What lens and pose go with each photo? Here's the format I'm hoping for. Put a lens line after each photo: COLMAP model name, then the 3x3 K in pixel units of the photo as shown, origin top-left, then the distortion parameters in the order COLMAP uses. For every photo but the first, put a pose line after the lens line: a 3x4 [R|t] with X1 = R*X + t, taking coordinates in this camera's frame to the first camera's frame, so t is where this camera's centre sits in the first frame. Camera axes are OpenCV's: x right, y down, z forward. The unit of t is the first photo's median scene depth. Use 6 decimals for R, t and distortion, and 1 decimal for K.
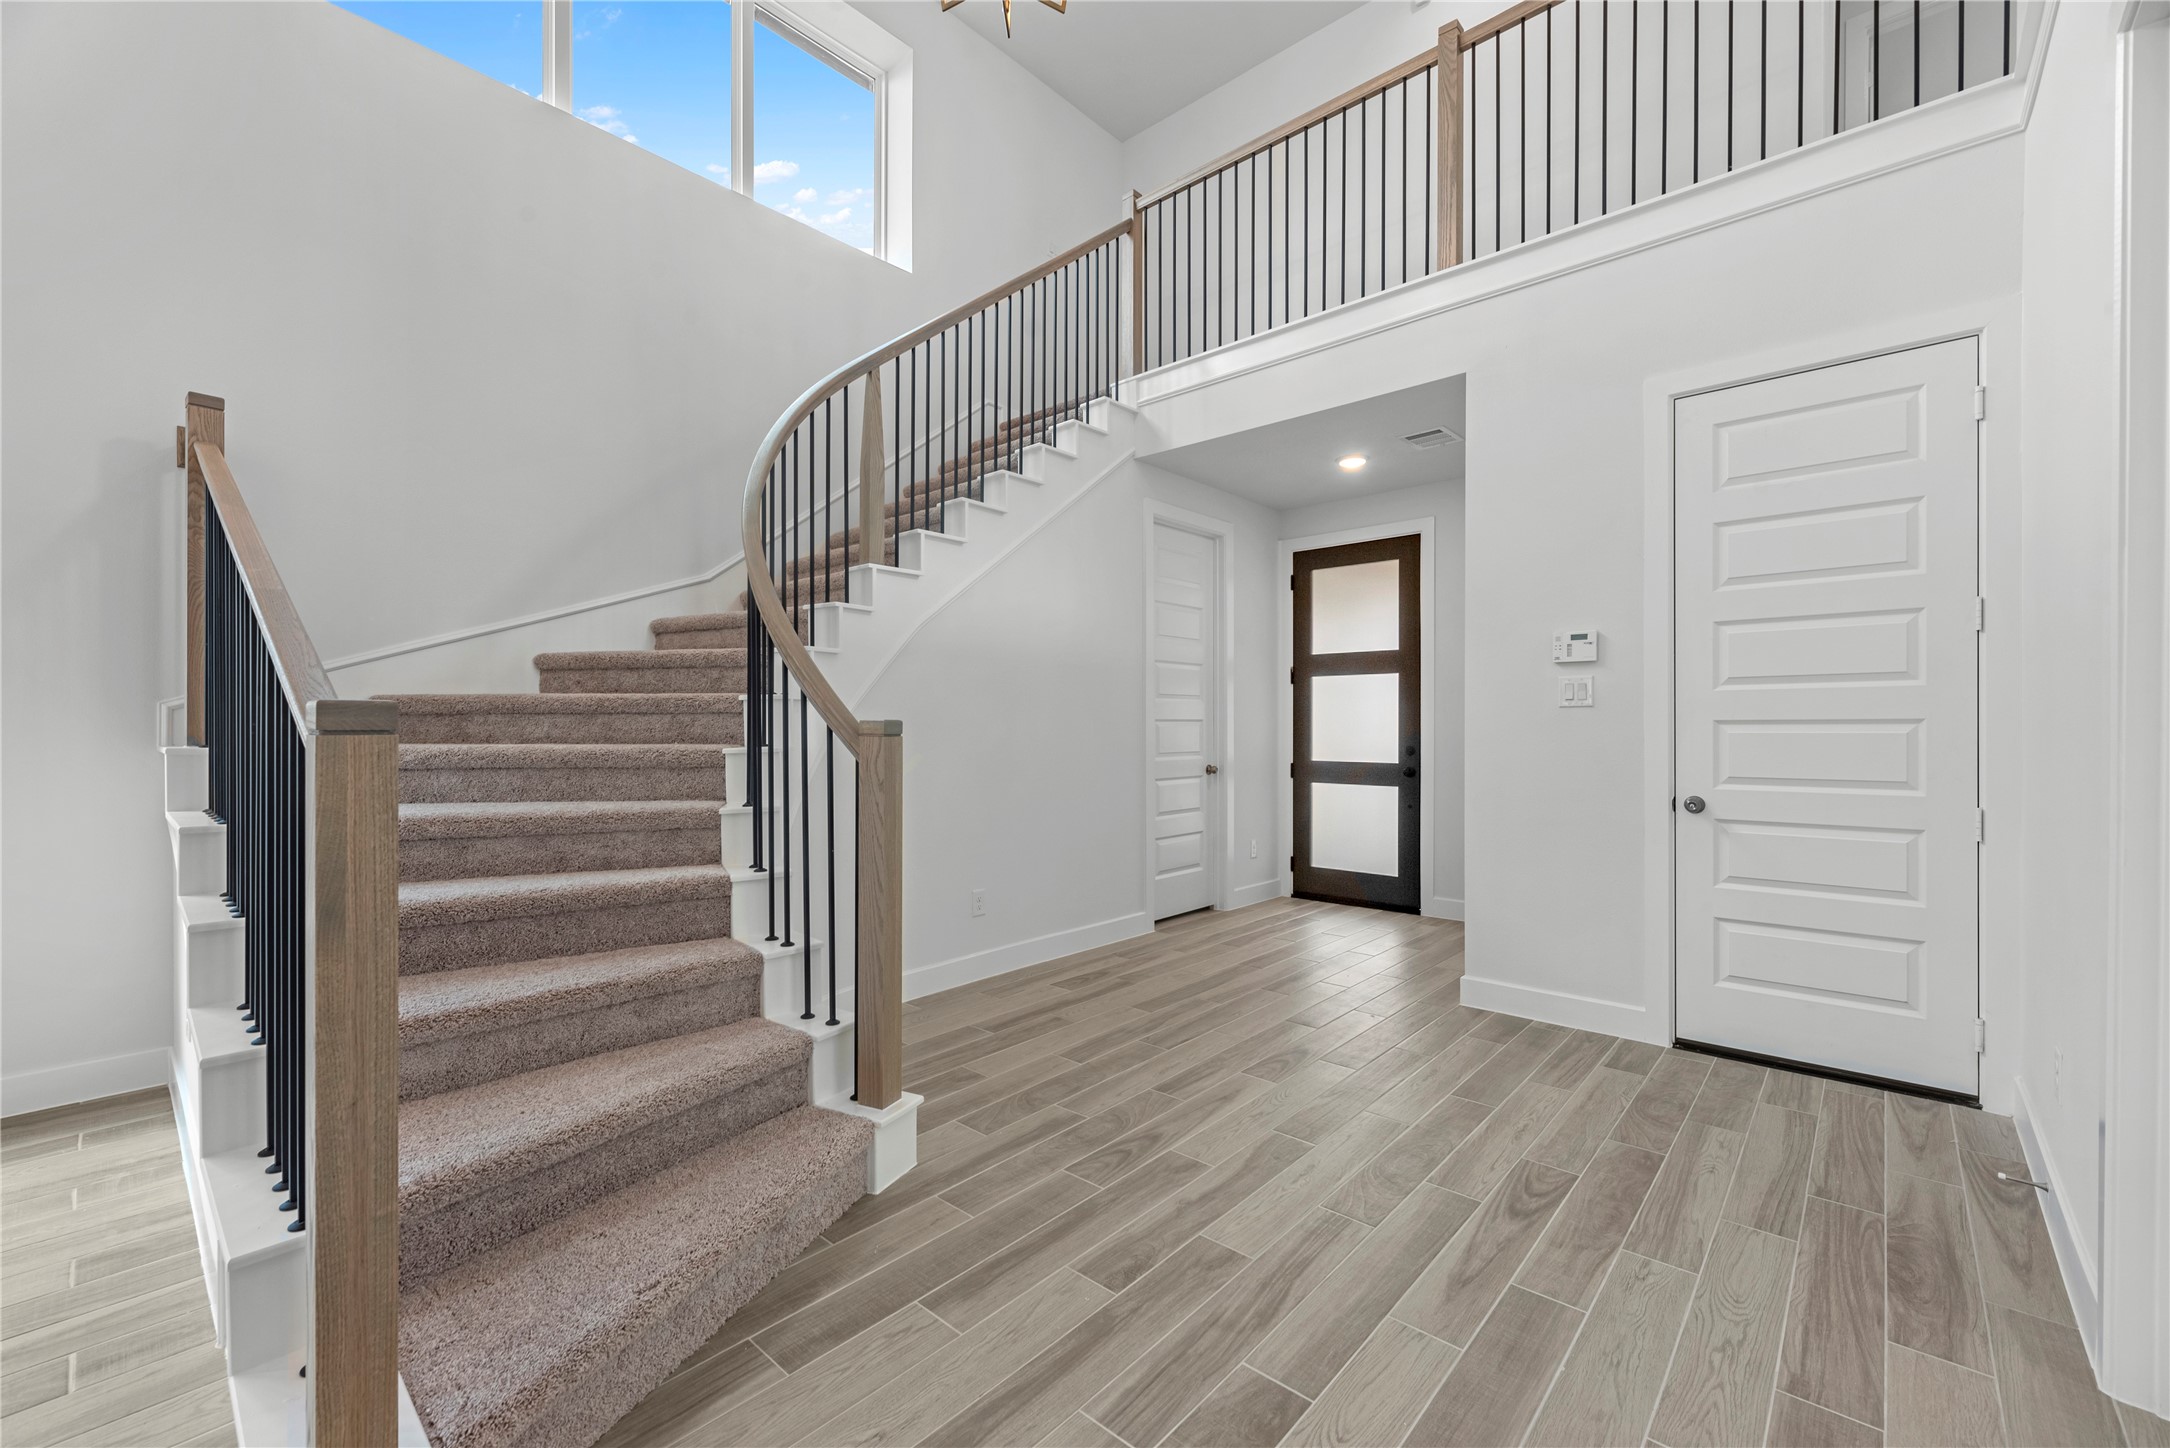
lens RADIAL K [[893.0, 0, 1081.1], [0, 893.0, 737.5], [0, 0, 1]] dist [0.000829, -0.000169]
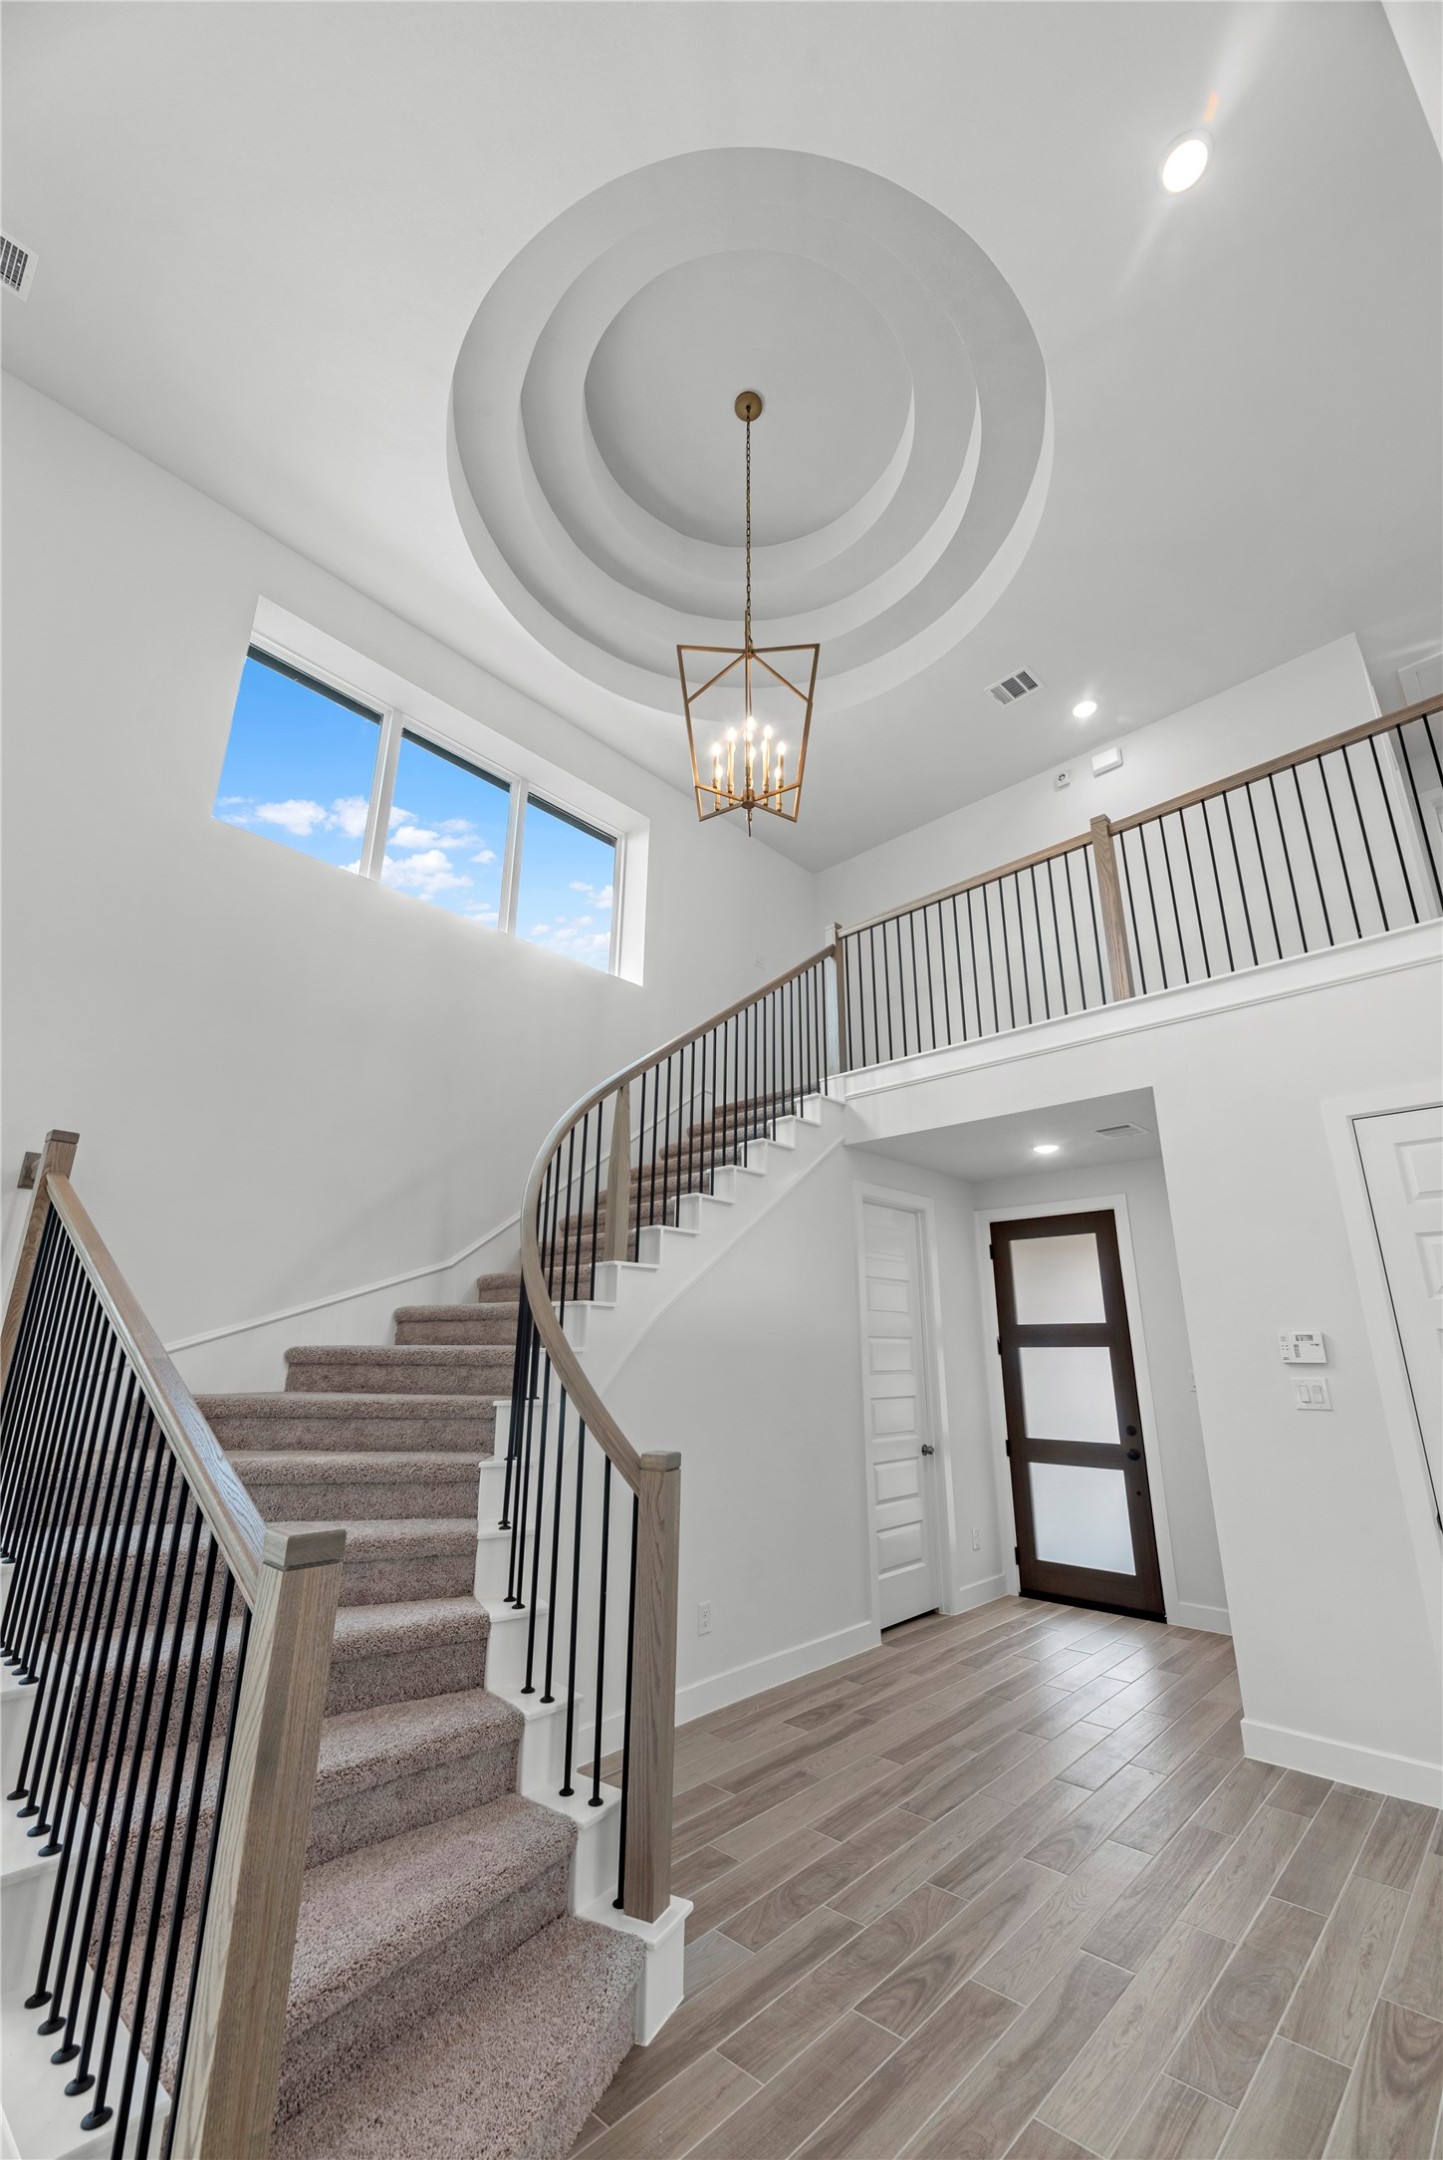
lens RADIAL K [[888.9, 0, 732.1], [0, 888.9, 1084.7], [0, 0, 1]] dist [0.000829, -0.000169]
pose [[0.999901, -0.000155, -0.014051, -0.085366], [-0.004154, 0.951975, -0.306147, -0.073735], [0.013423, 0.306176, 0.951880, -0.070612]]
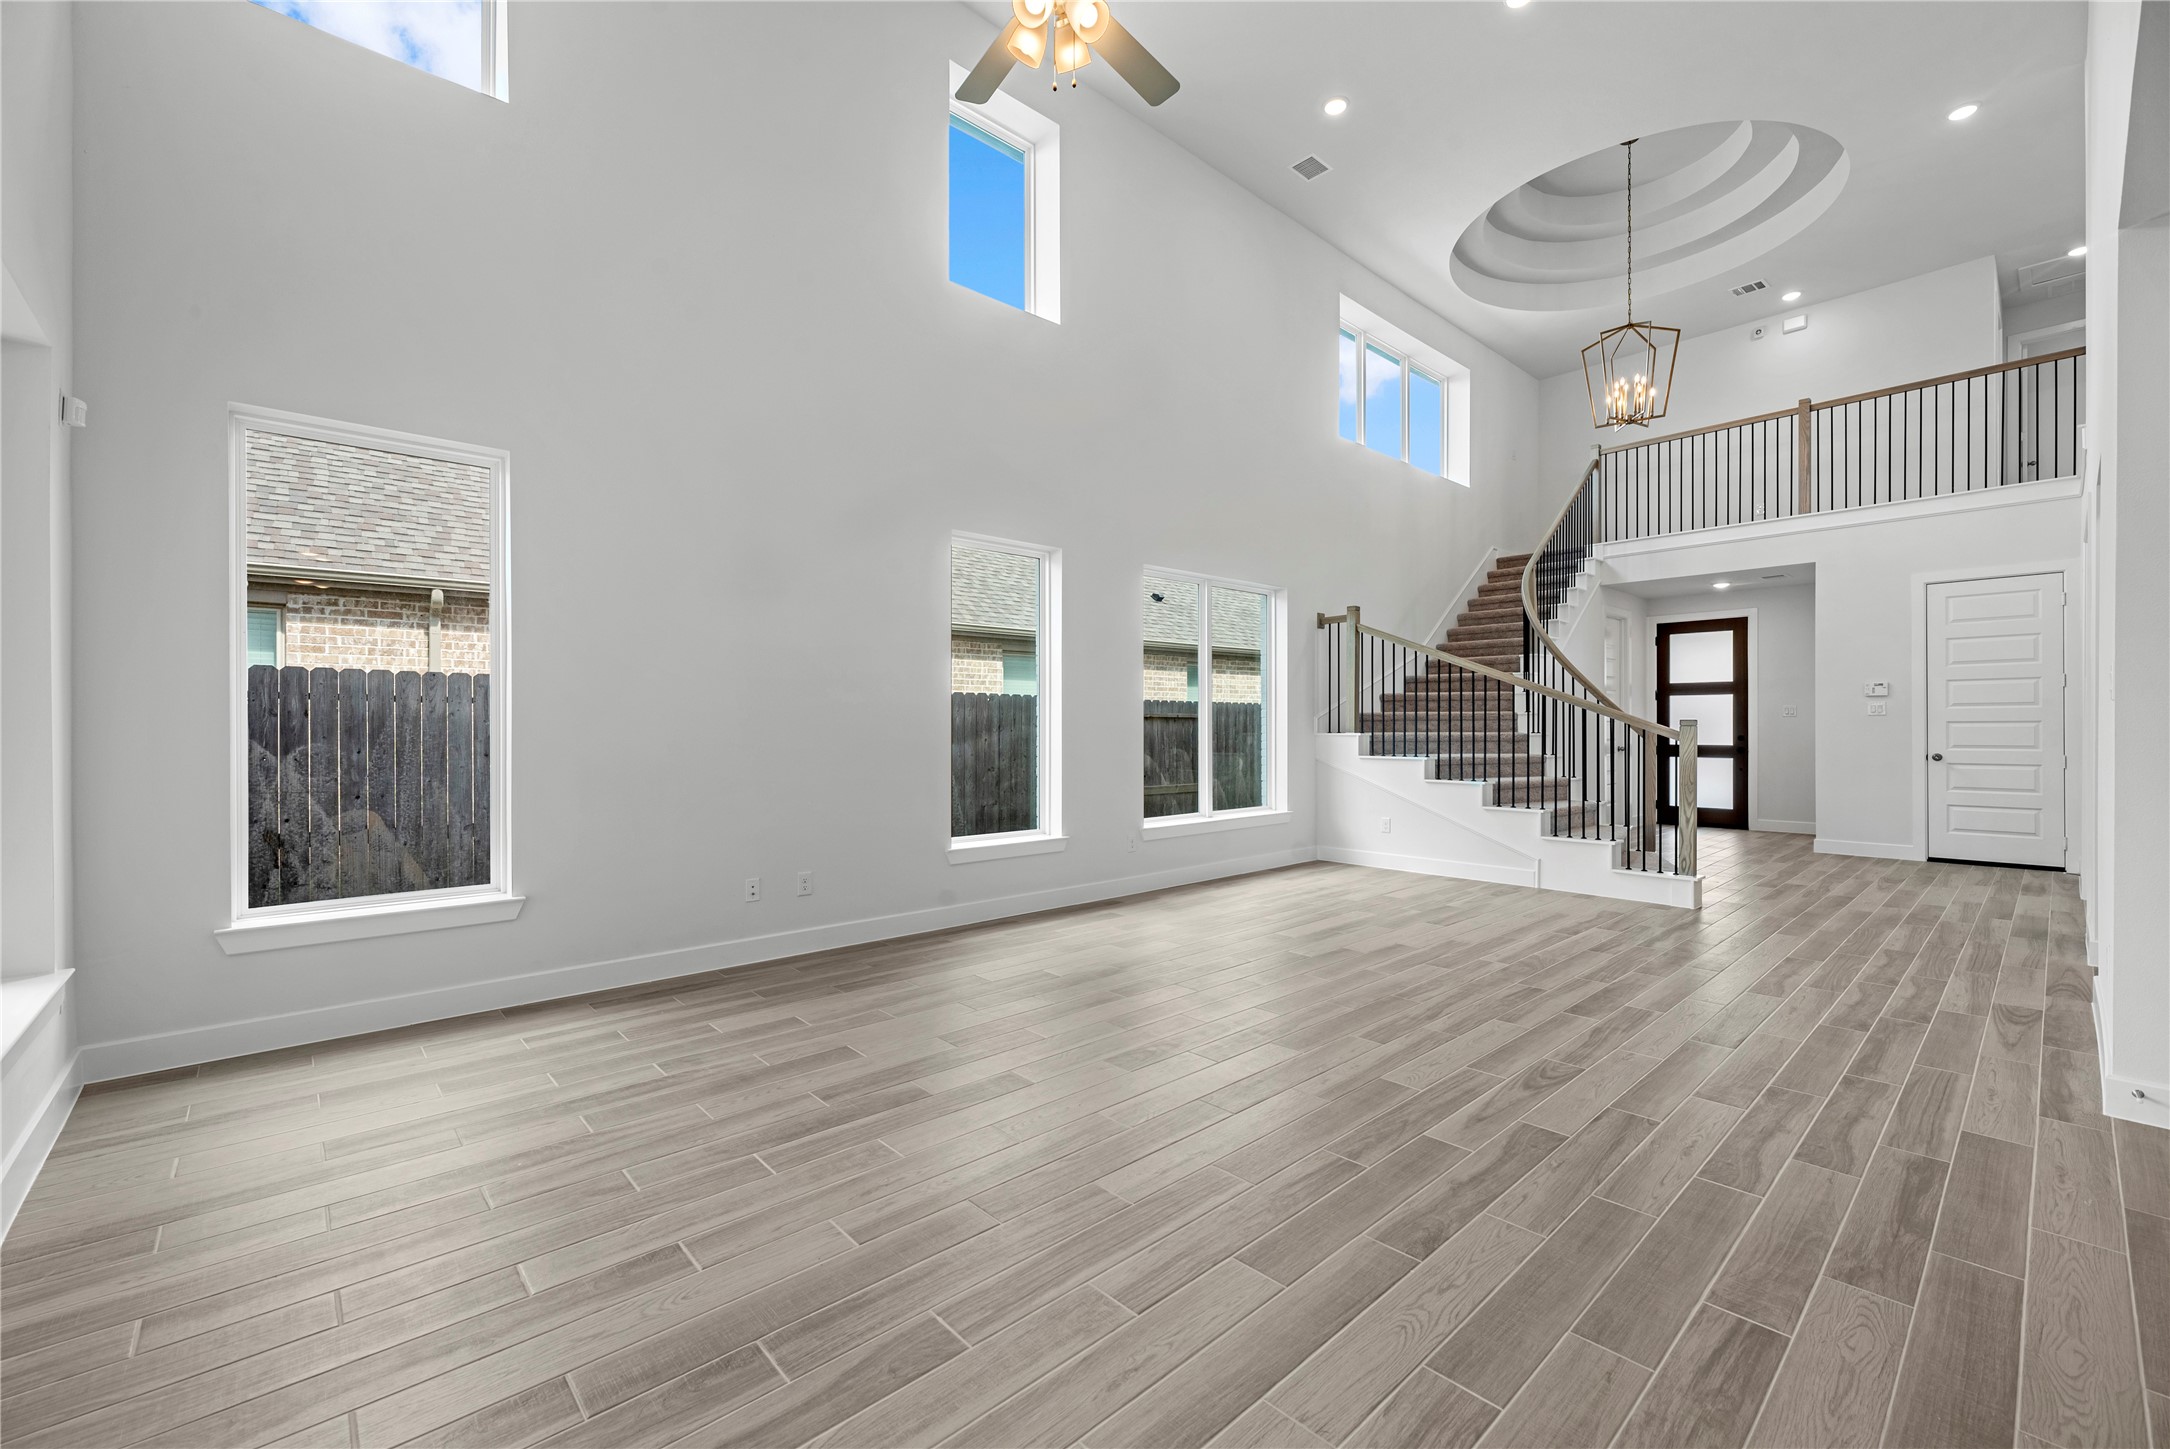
lens RADIAL K [[893.0, 0, 1075.3], [0, 893.0, 734.3], [0, 0, 1]] dist [0.000829, -0.000169]
pose [[0.994557, -0.001421, -0.104182, -1.229569], [0.001292, 0.999998, -0.001313, 0.013169], [0.104183, 0.001171, 0.994557, -1.463427]]
